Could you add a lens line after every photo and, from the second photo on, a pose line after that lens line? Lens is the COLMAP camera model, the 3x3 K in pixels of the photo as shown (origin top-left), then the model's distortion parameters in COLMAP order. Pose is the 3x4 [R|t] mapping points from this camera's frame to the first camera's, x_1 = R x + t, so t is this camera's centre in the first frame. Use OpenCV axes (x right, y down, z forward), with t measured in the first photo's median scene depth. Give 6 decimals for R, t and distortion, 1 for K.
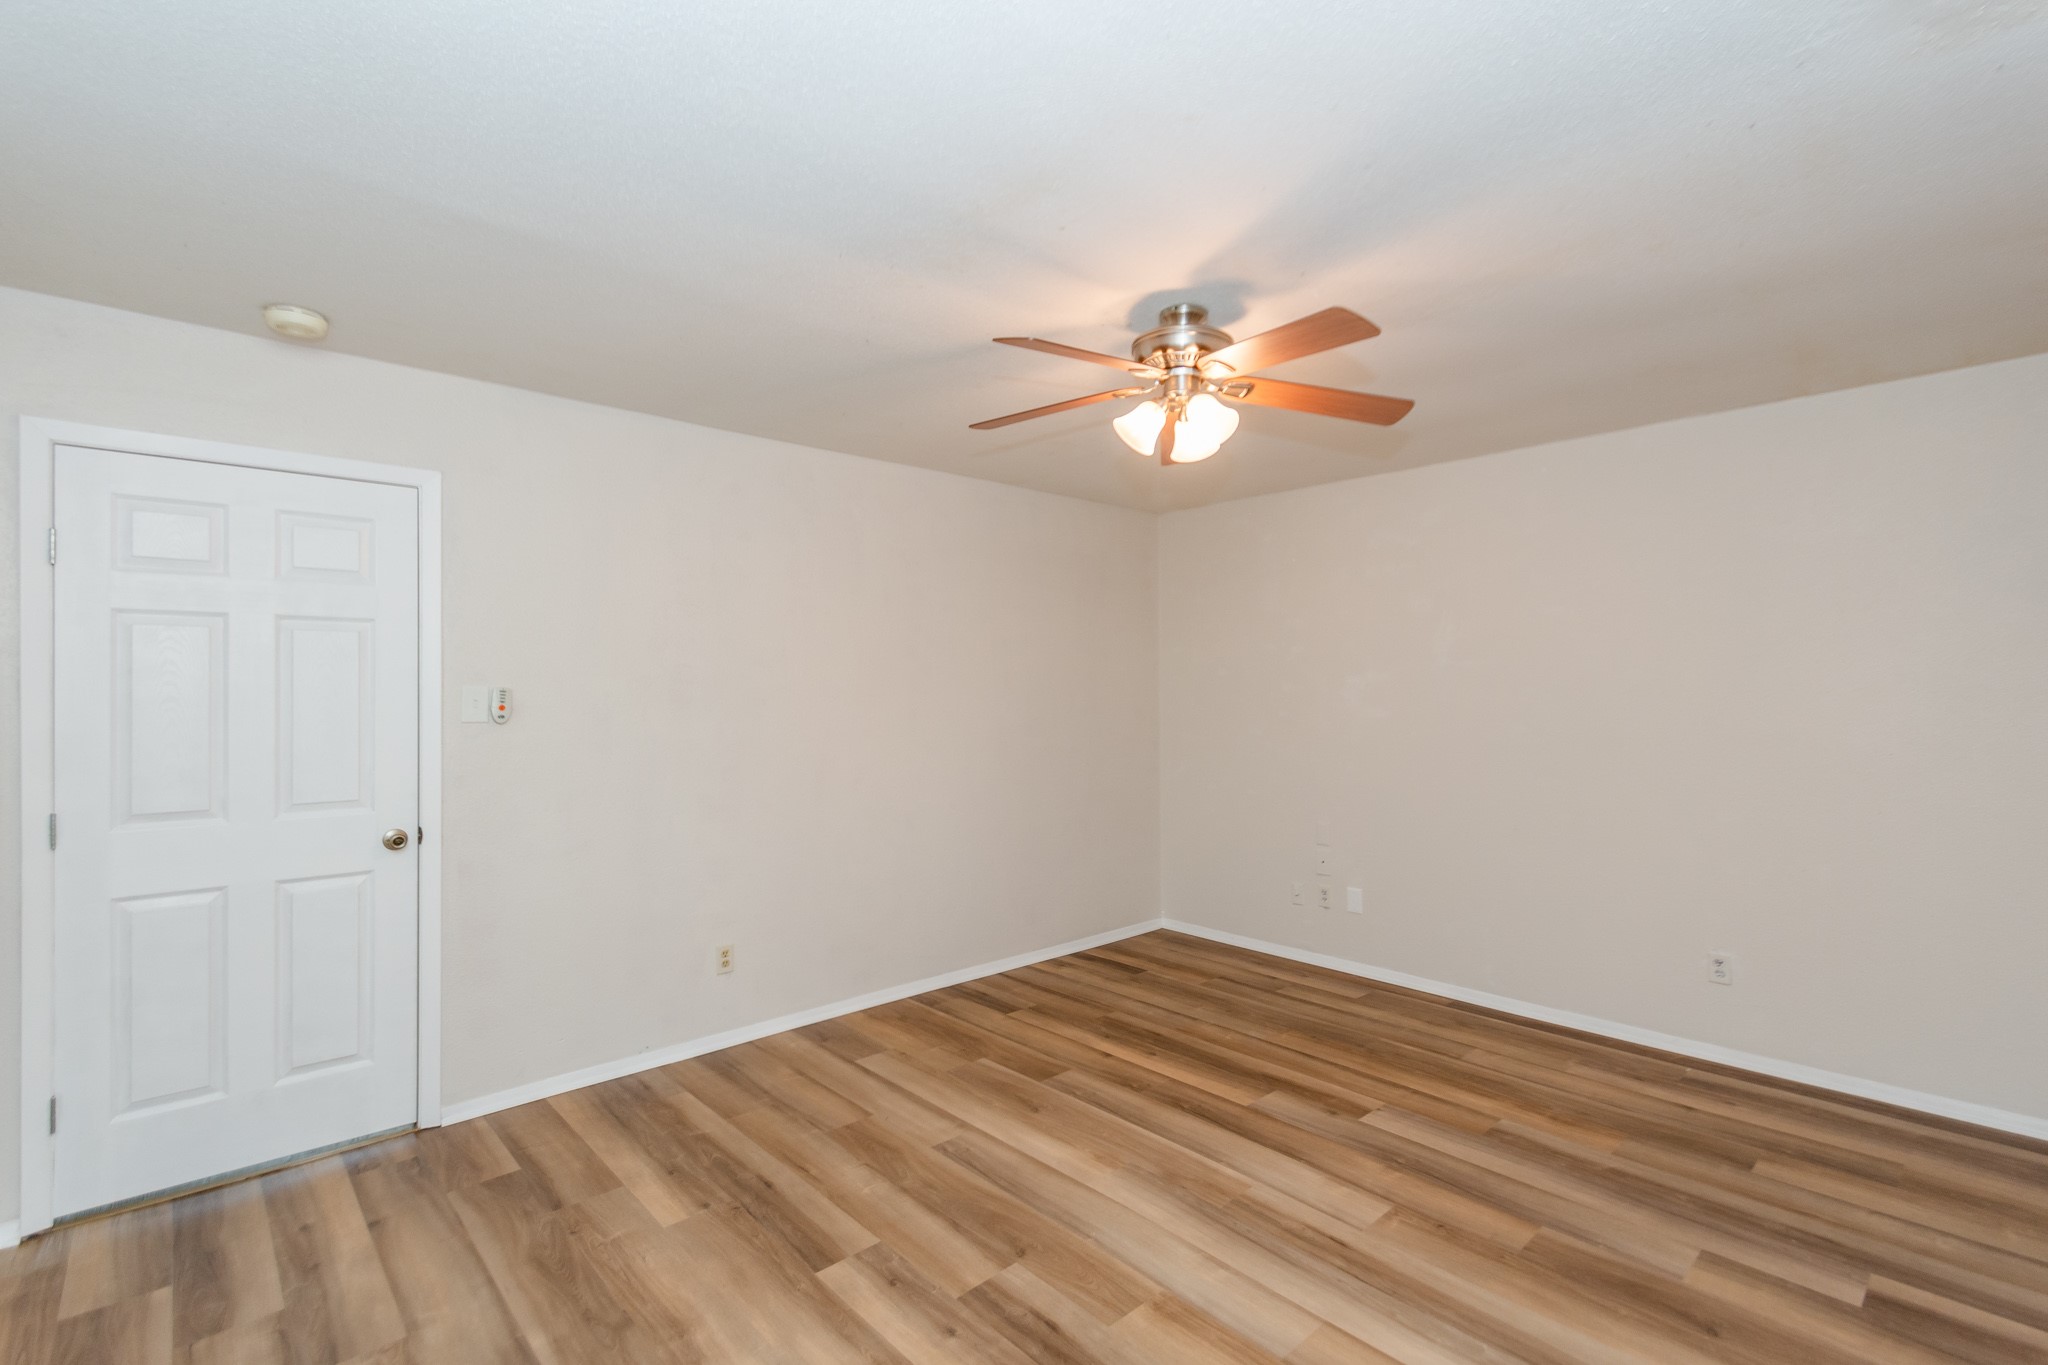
lens RADIAL K [[937.4, 0, 1024.0], [0, 937.4, 682.5], [0, 0, 1]] dist [0.001647, -0.000569]
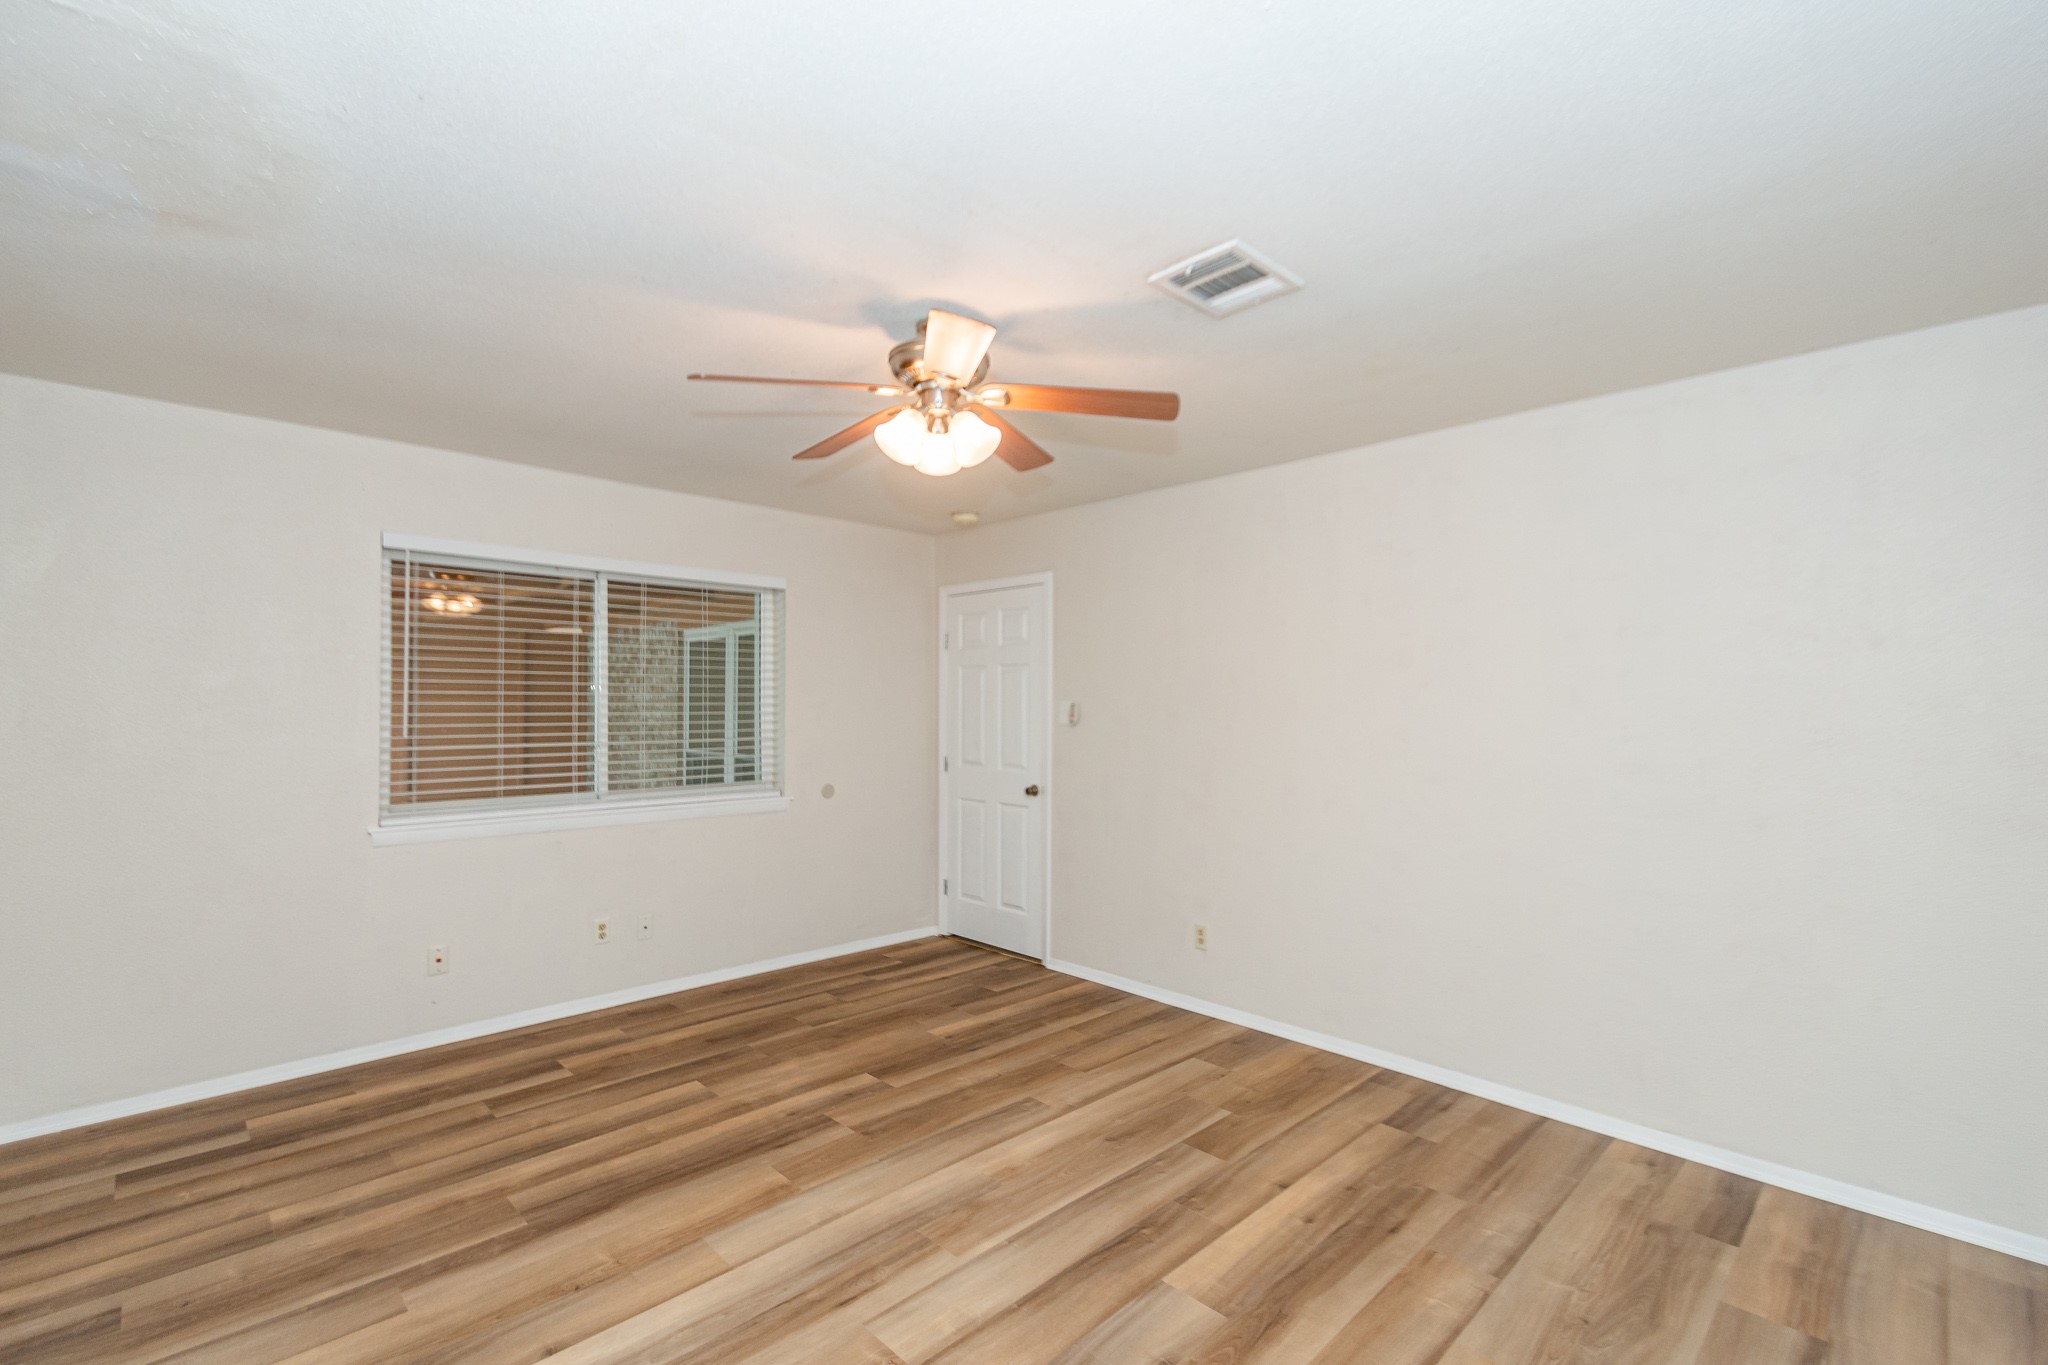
lens RADIAL K [[899.8, 0, 1011.7], [0, 899.8, 704.4], [0, 0, 1]] dist [0.003153, -0.000307]
pose [[0.020815, -0.000096, -0.999783, 0.966818], [-0.001377, 0.999999, -0.000125, 0.008287], [0.999782, 0.001380, 0.020815, 0.905000]]
